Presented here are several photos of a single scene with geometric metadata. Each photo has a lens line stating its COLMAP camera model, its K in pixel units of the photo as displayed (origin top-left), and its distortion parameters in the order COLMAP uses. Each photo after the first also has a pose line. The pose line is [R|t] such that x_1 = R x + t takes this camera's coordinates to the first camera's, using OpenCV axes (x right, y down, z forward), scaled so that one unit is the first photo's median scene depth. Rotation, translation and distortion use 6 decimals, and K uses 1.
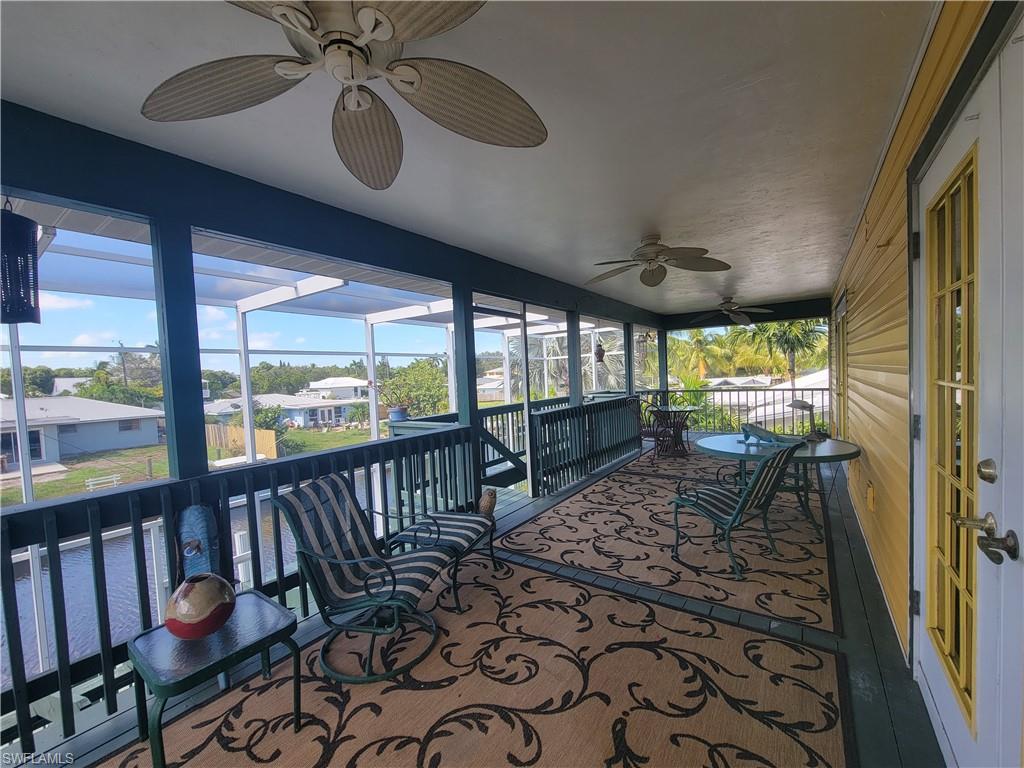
lens RADIAL K [[417.0, 0, 513.0], [0, 417.0, 391.6], [0, 0, 1]] dist [-0.006945, 0.000618]
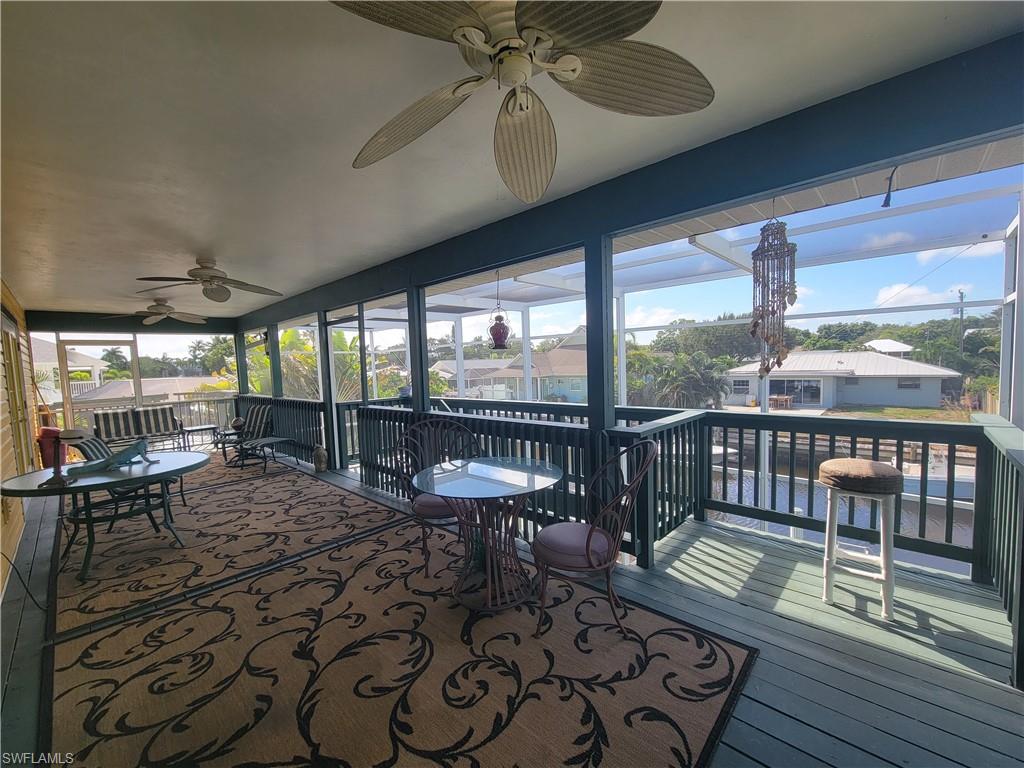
lens RADIAL K [[423.4, 0, 509.9], [0, 423.4, 361.7], [0, 0, 1]] dist [-0.008039, -0.000020]
pose [[-0.139378, 0.052241, -0.988860, 1.564169], [-0.002423, 0.998586, 0.053096, -0.173688], [0.990236, 0.009797, -0.139054, 2.195929]]
